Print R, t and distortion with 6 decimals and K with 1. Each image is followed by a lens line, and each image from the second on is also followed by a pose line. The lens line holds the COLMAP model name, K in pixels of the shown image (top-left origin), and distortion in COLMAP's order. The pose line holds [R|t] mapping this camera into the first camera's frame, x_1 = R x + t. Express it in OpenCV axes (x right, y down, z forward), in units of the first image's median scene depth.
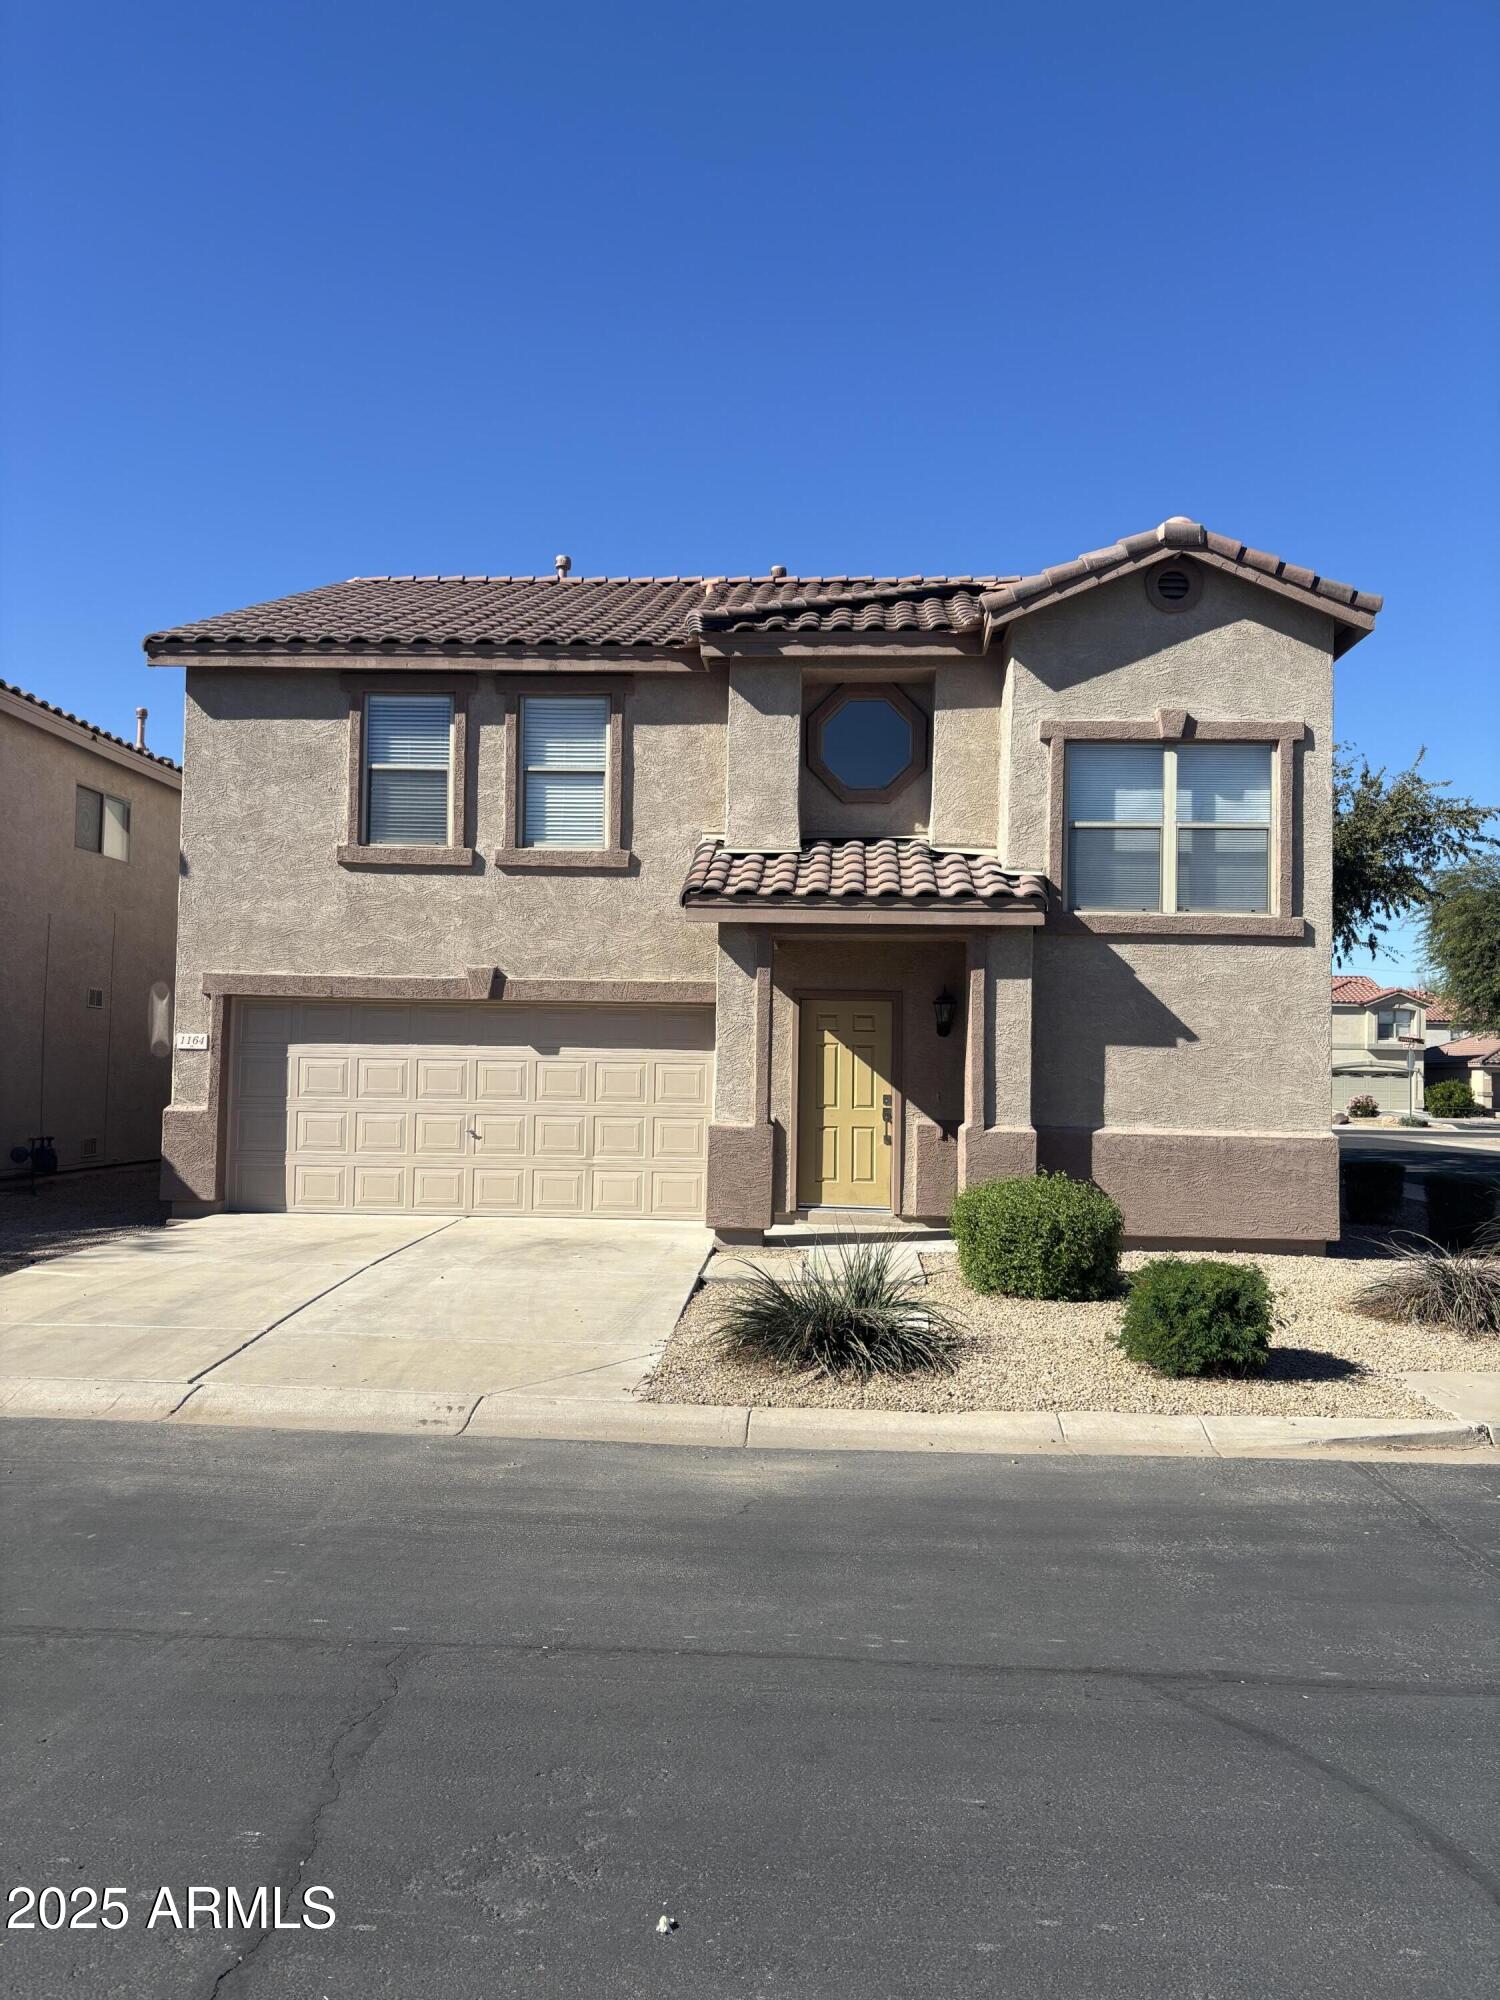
lens RADIAL K [[1444.4, 0, 527.5], [0, 1444.4, 1009.8], [0, 0, 1]] dist [0.073069, -0.115509]
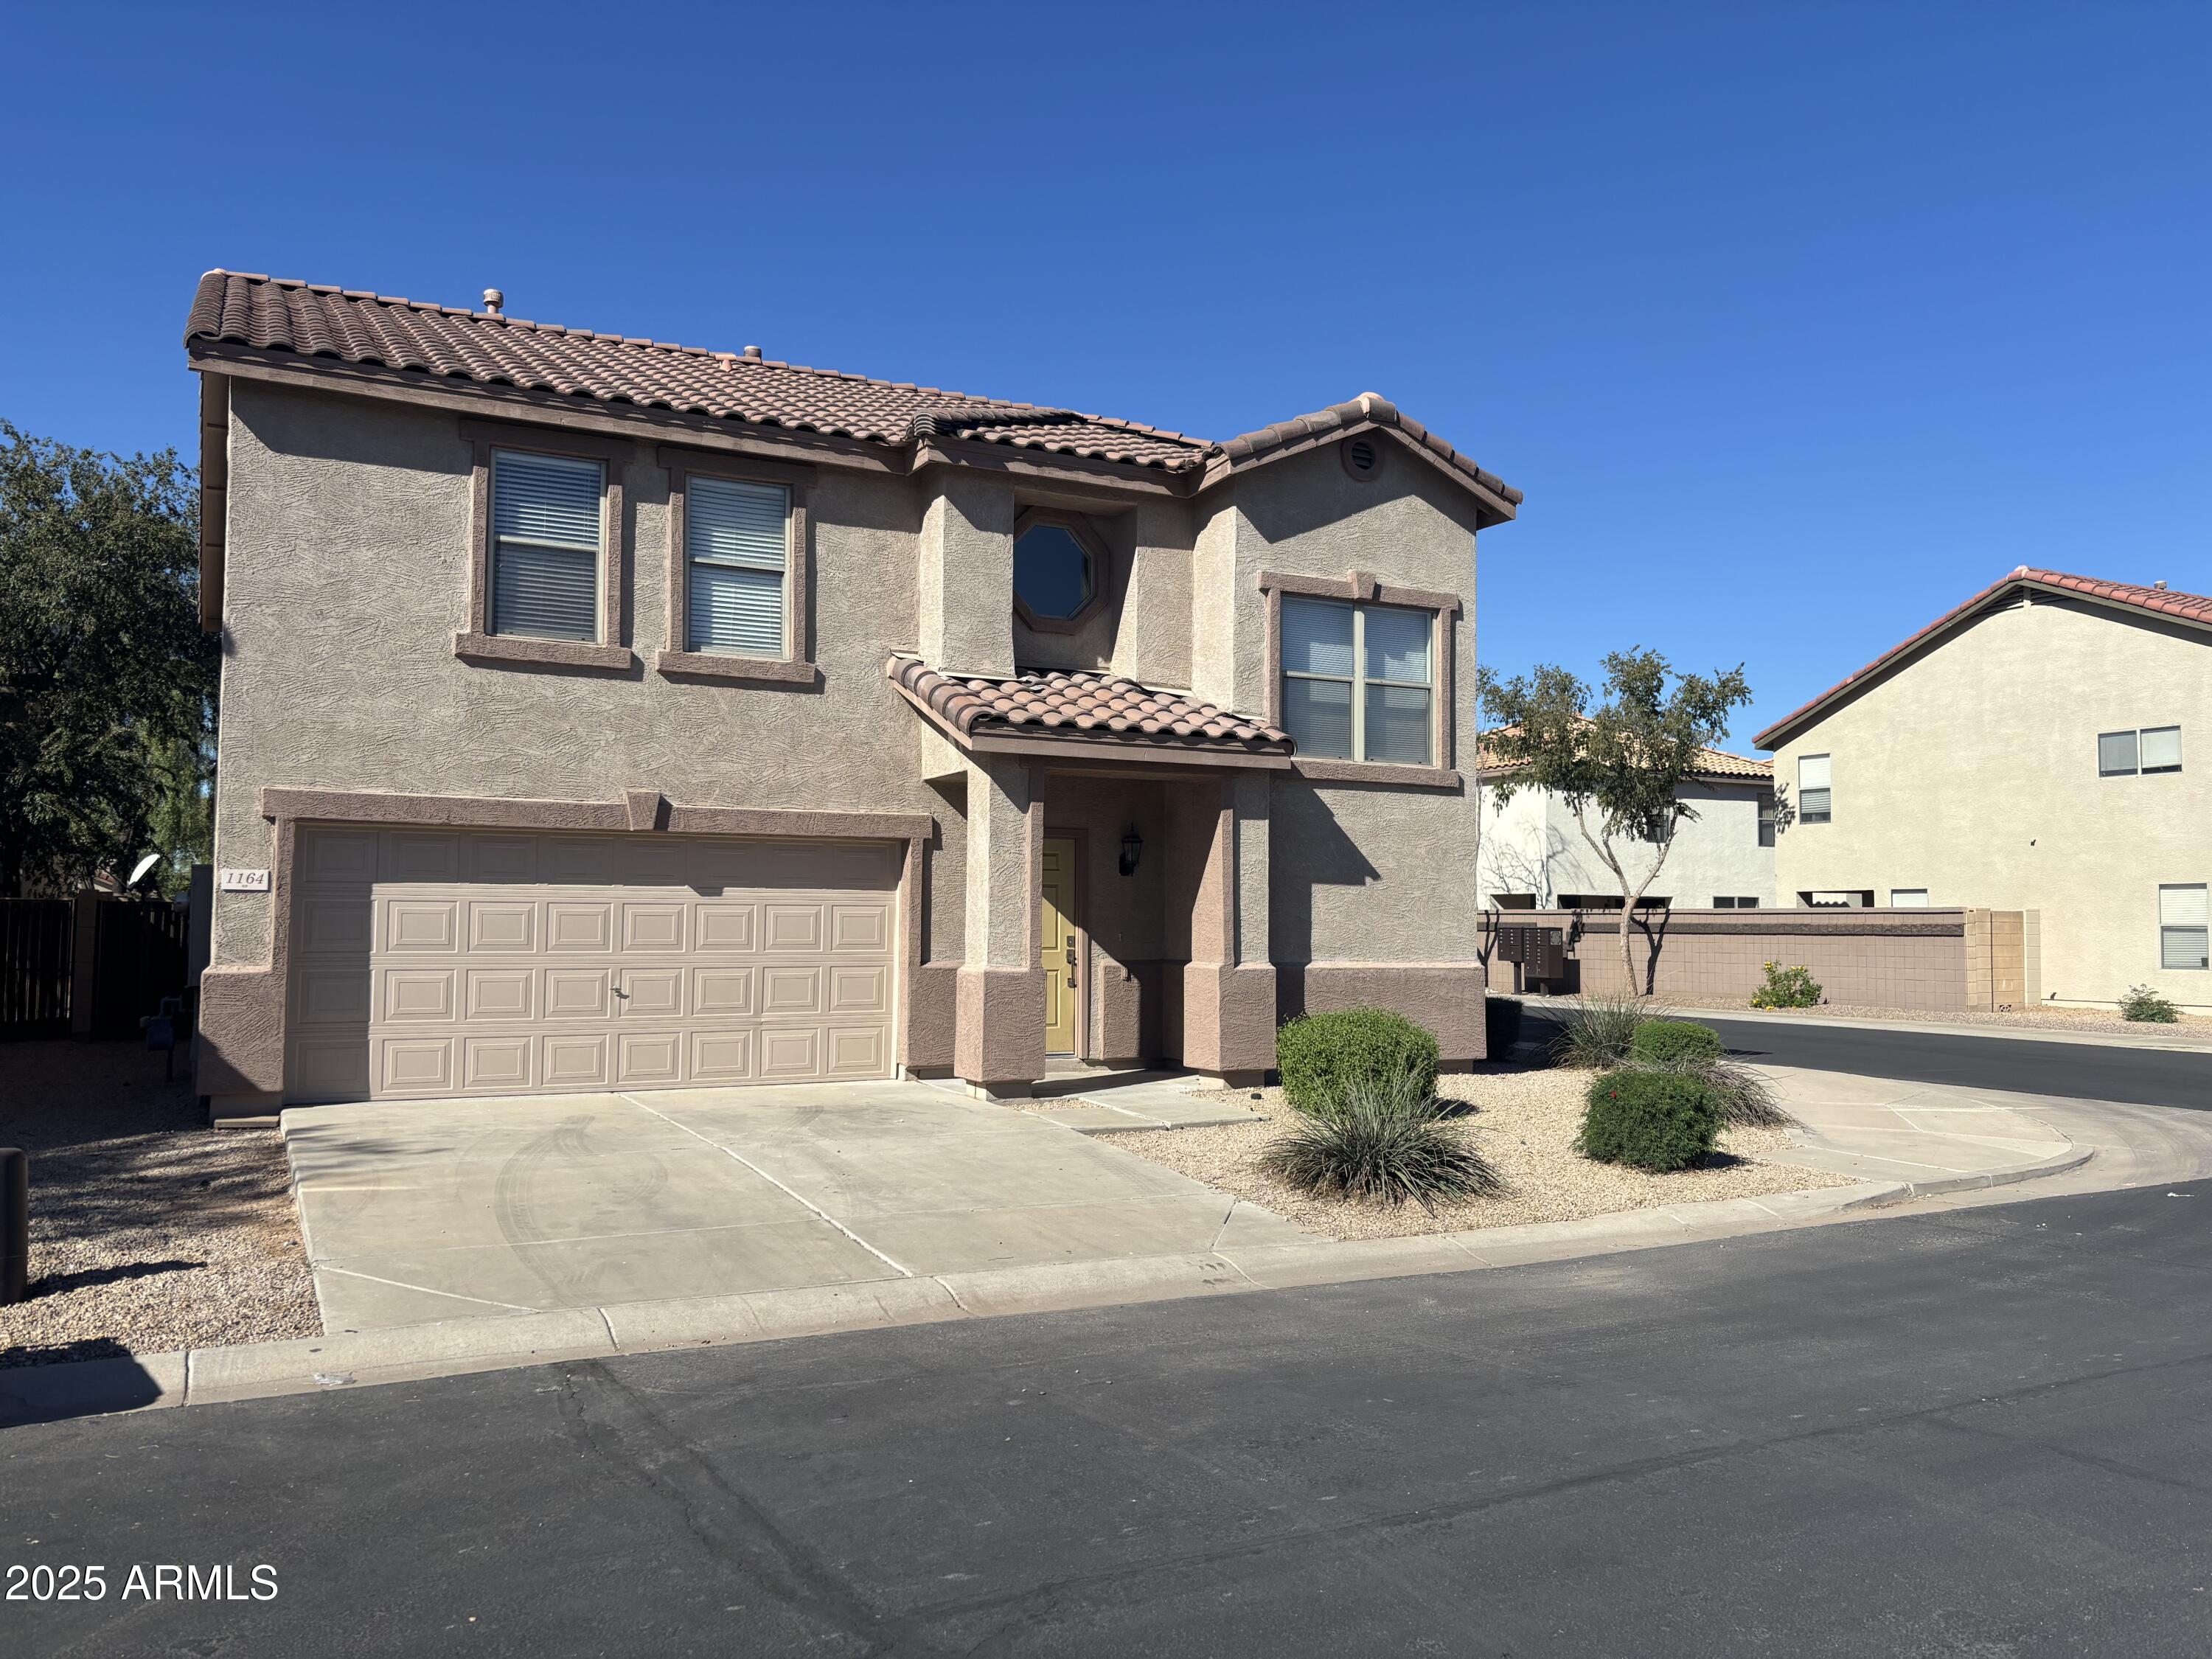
lens RADIAL K [[1597.5, 0, 1196.9], [0, 1597.5, 843.6], [0, 0, 1]] dist [0.073069, -0.115509]
pose [[0.868315, 0.012526, 0.495855, -0.218097], [-0.012579, 0.999916, -0.003232, -0.000459], [-0.495853, -0.003431, 0.868400, 0.032382]]
